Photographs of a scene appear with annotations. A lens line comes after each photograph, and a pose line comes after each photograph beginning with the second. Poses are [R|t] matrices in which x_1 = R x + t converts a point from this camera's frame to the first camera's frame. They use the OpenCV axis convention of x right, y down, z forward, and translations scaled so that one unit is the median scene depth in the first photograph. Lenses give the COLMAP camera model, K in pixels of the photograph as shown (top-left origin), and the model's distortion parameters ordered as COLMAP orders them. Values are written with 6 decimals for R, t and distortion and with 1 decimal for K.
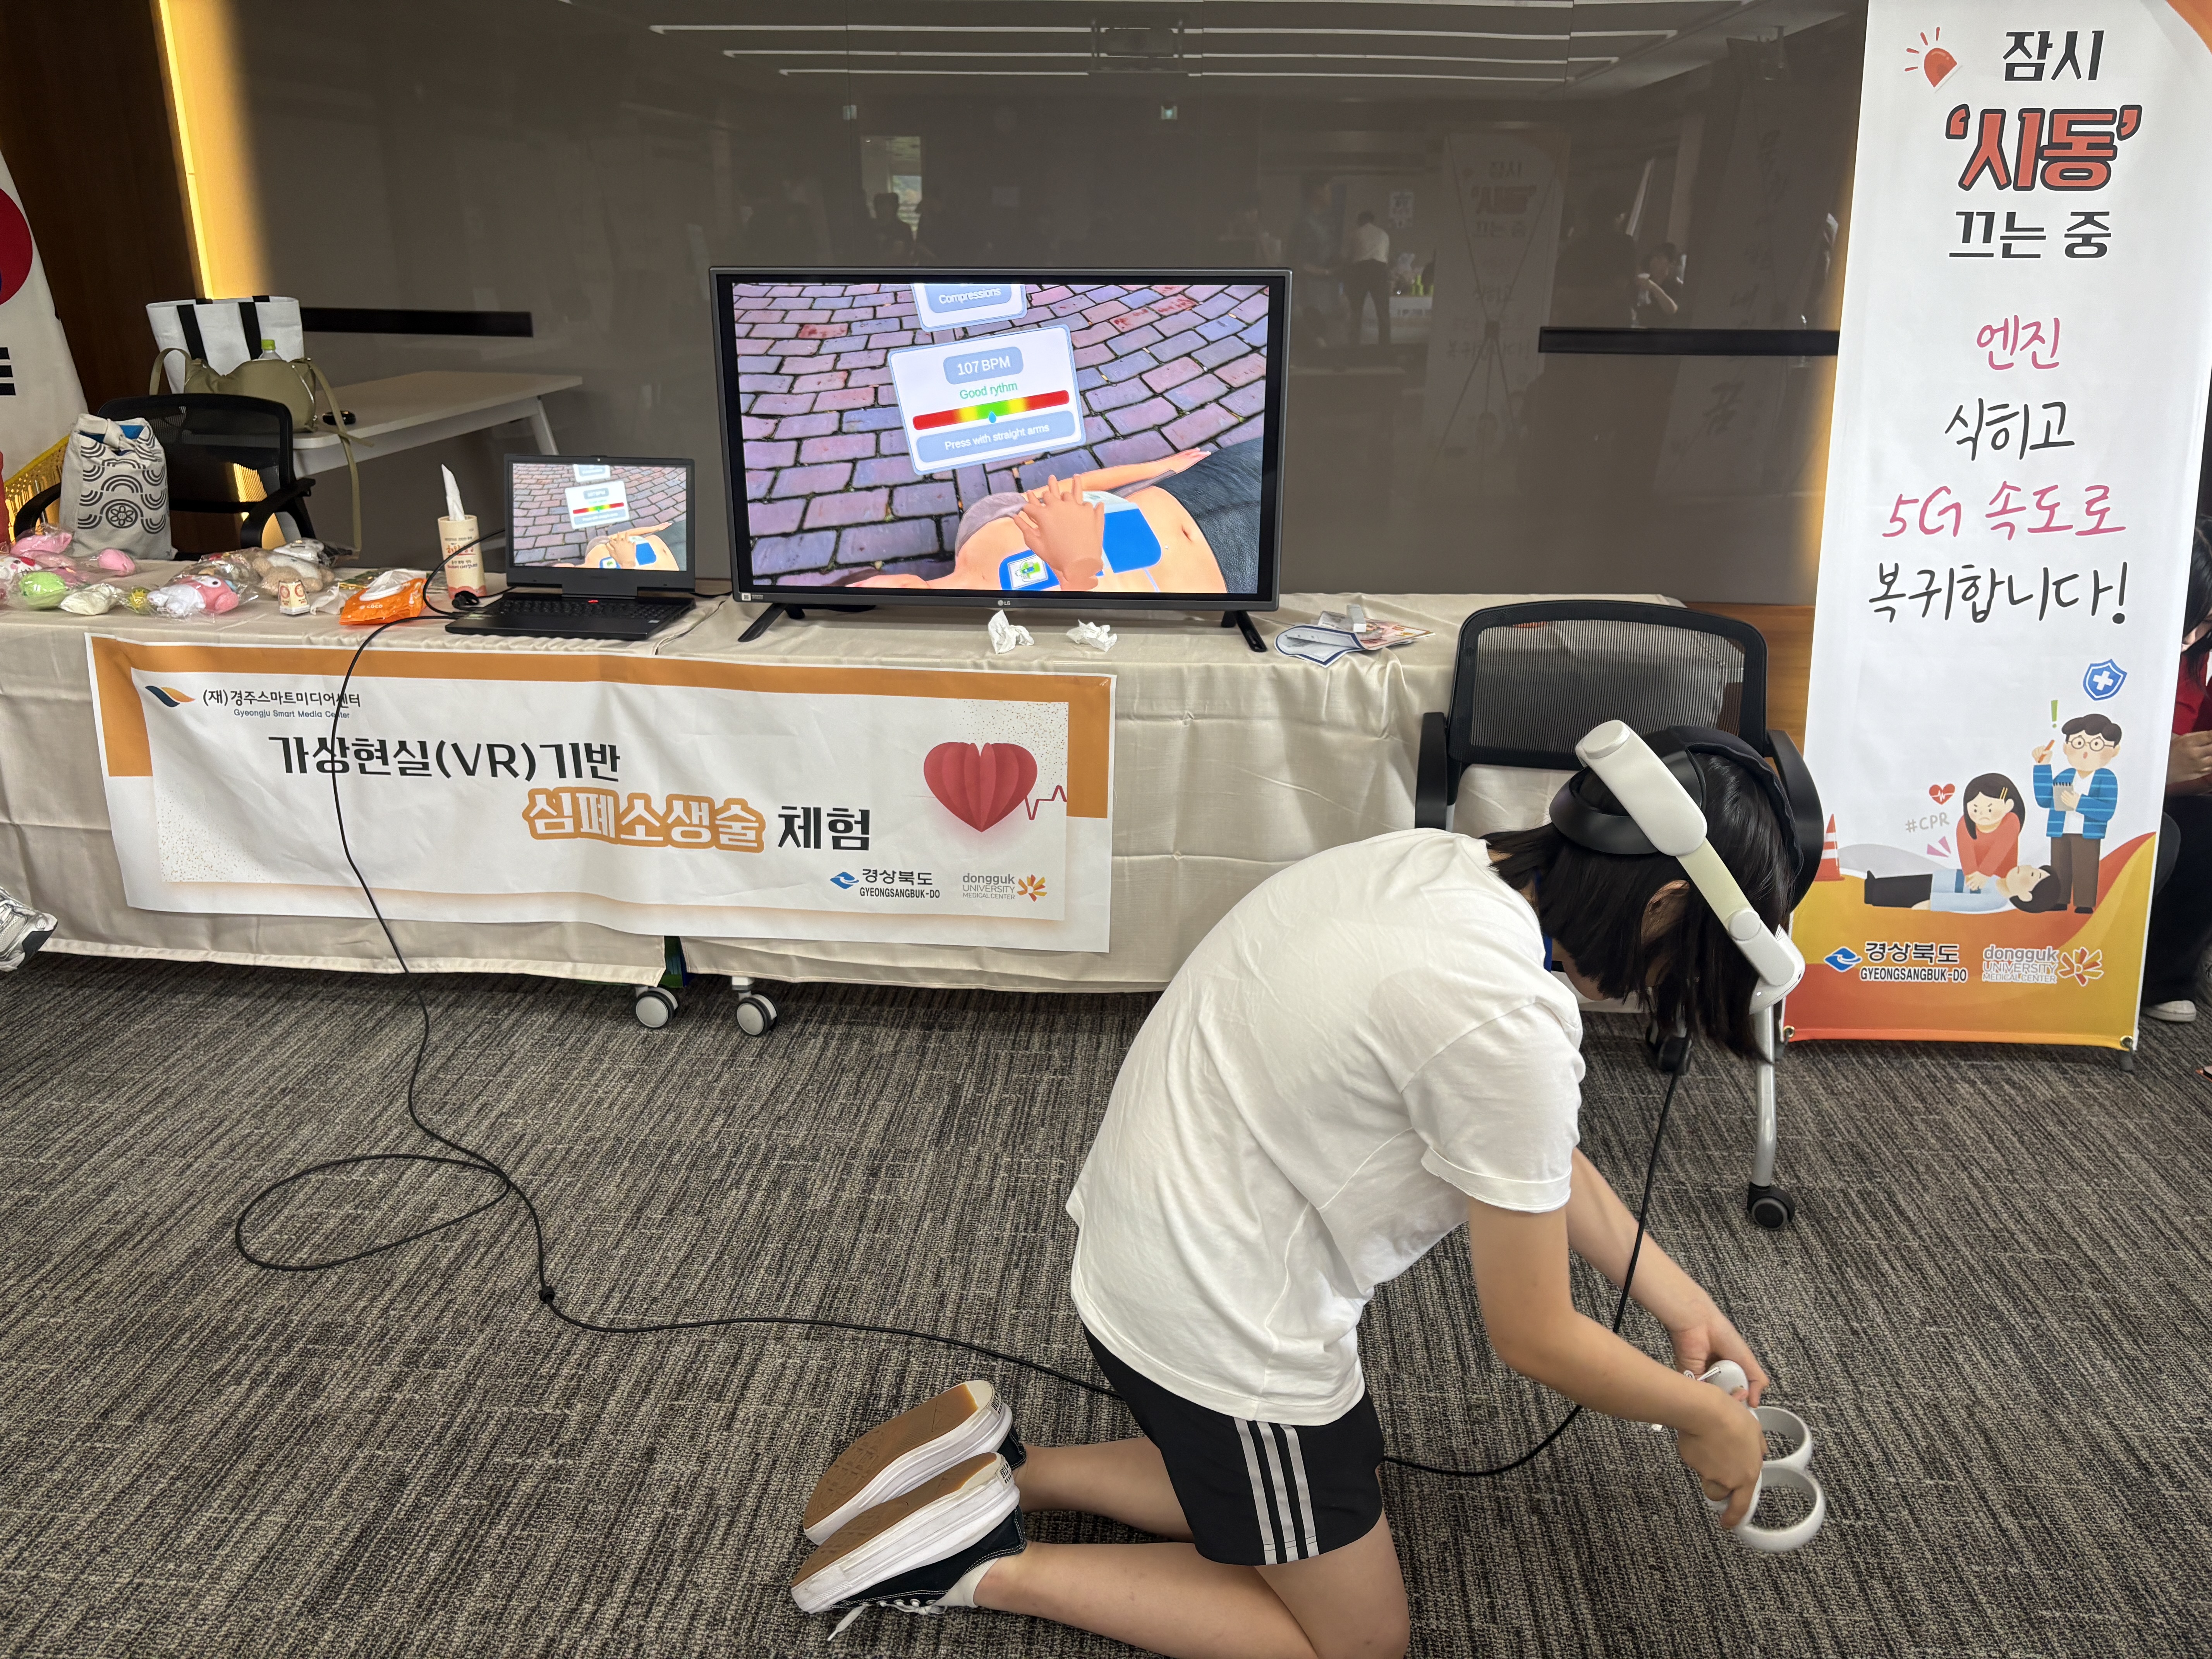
lens RADIAL K [[1694.3, 0, 990.2], [0, 1694.3, 828.2], [0, 0, 1]] dist [0.065251, -0.070044]
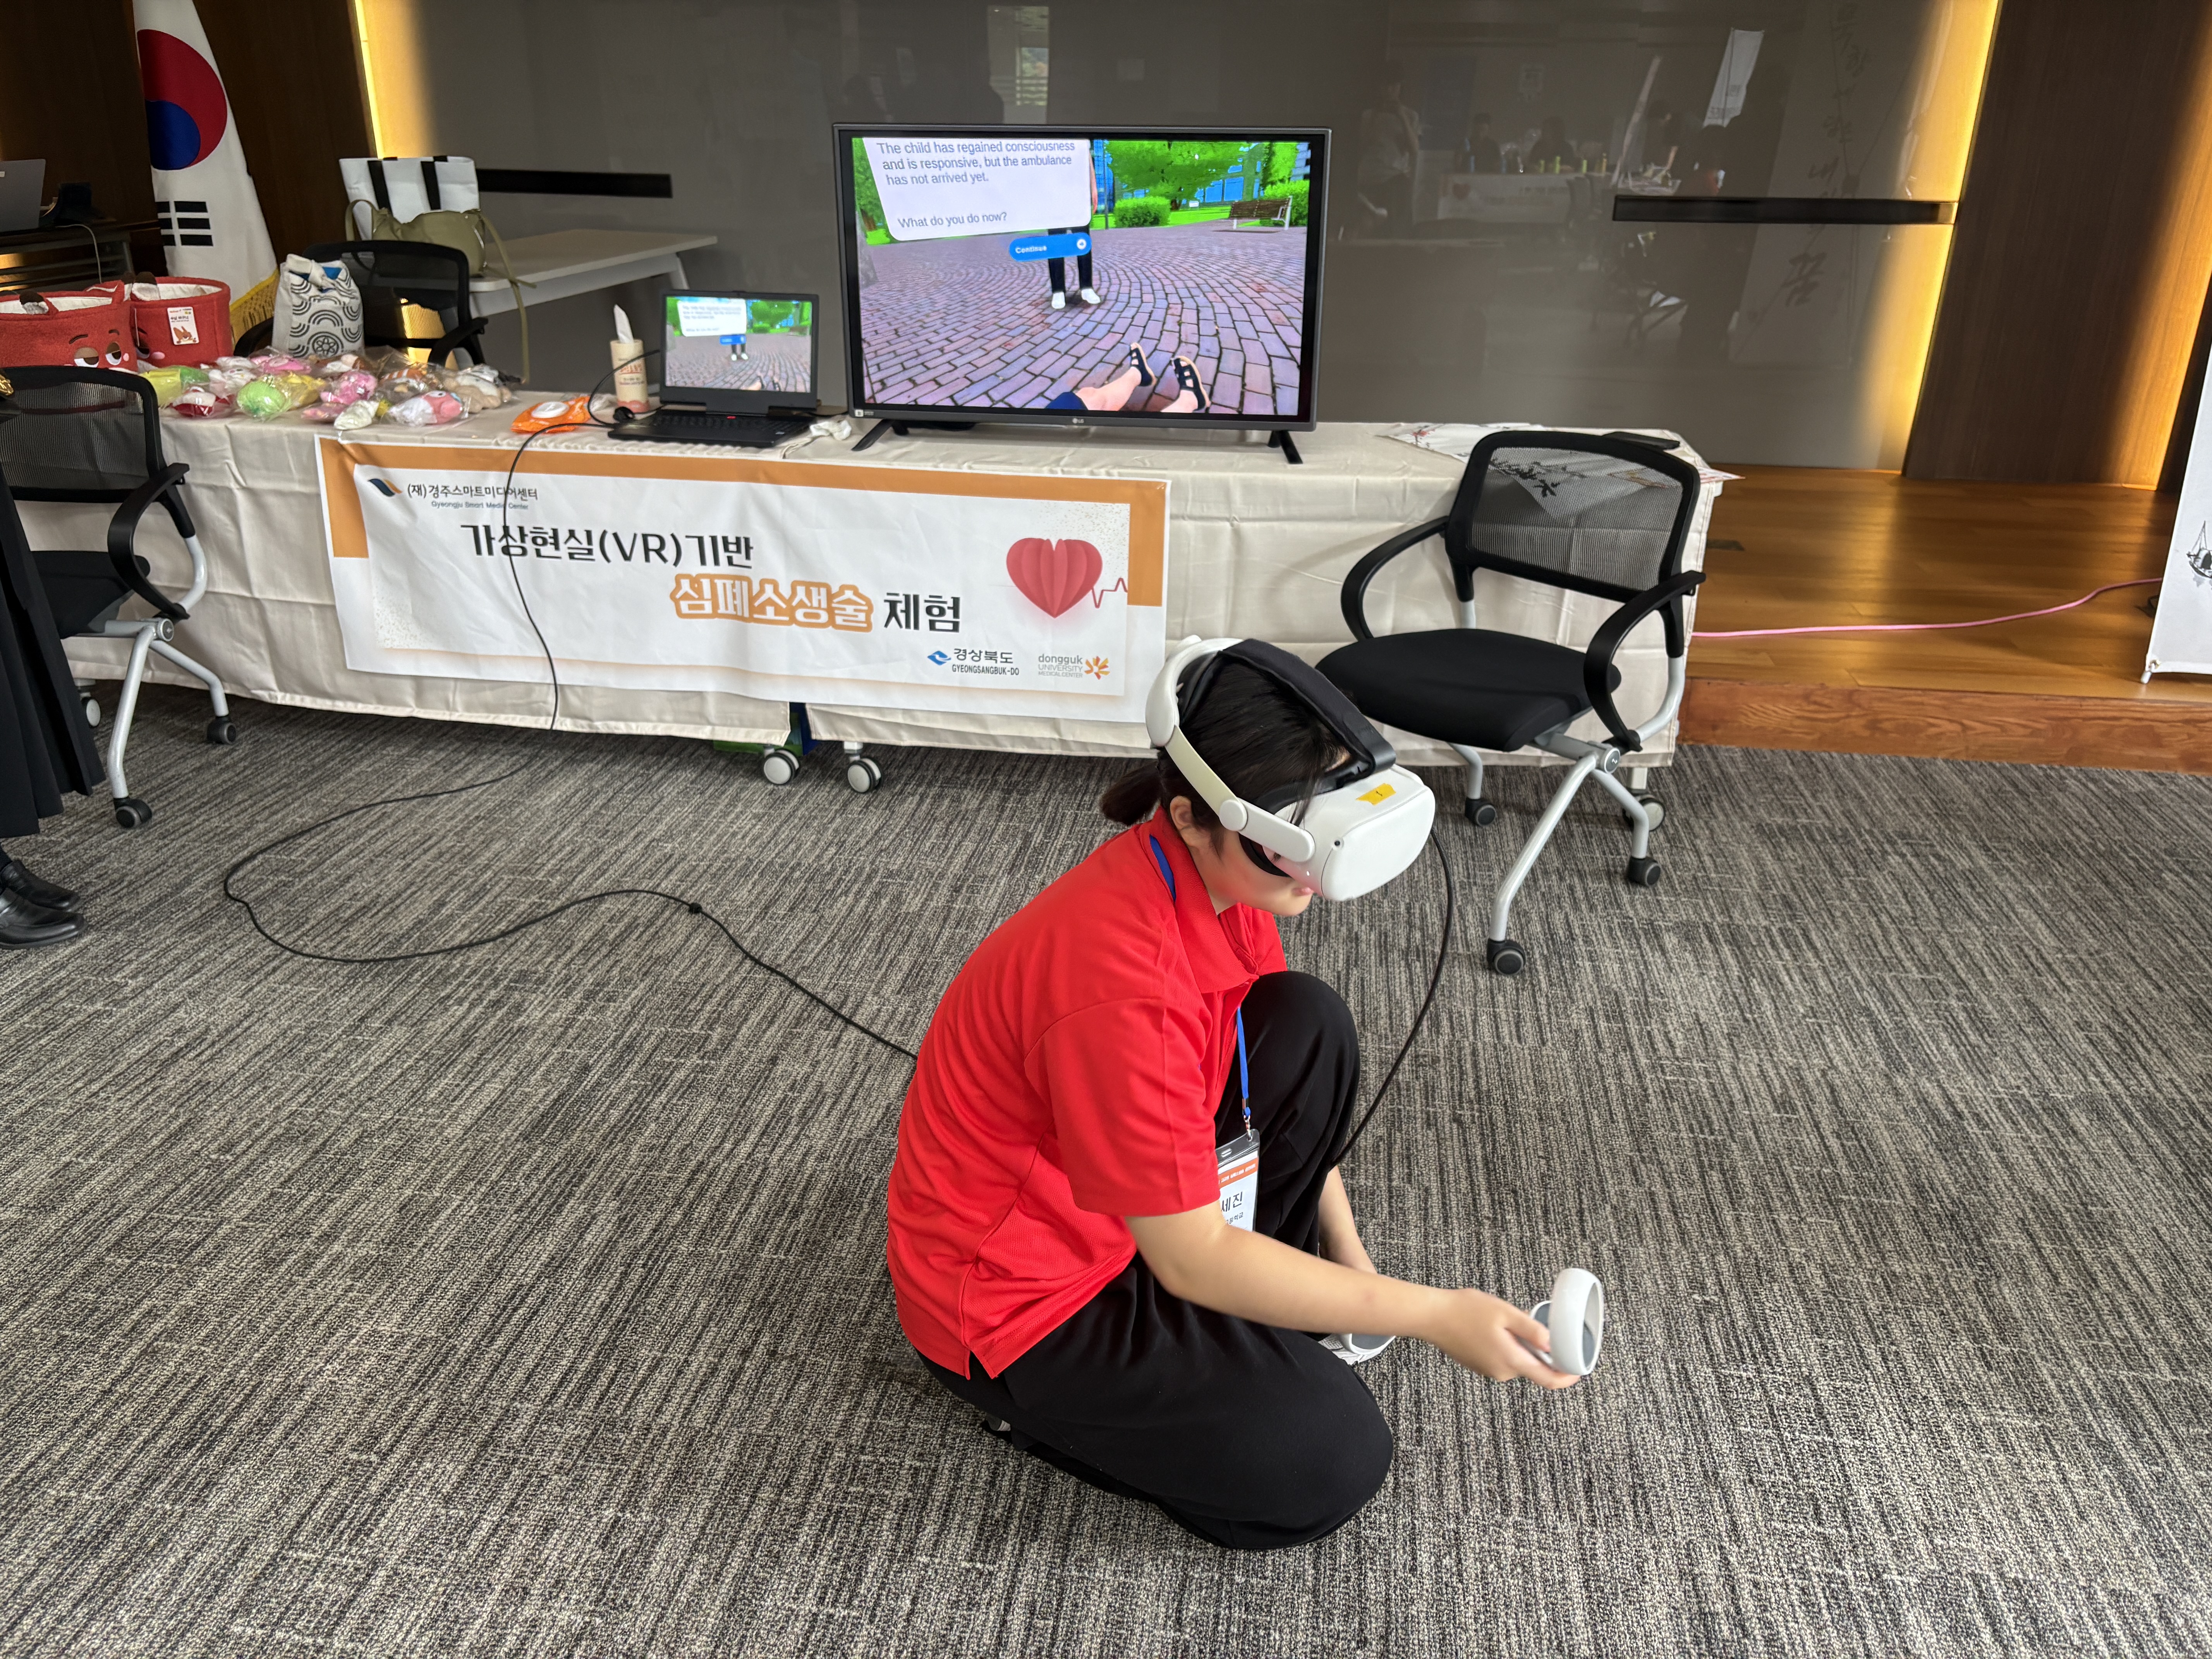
lens RADIAL K [[1700.5, 0, 1046.7], [0, 1700.5, 863.0], [0, 0, 1]] dist [0.007016, 0.034251]
pose [[0.998960, 0.023604, -0.039017, 0.040517], [-0.020386, 0.996513, 0.080913, 0.078886], [0.040791, -0.080033, 0.995957, -0.195762]]
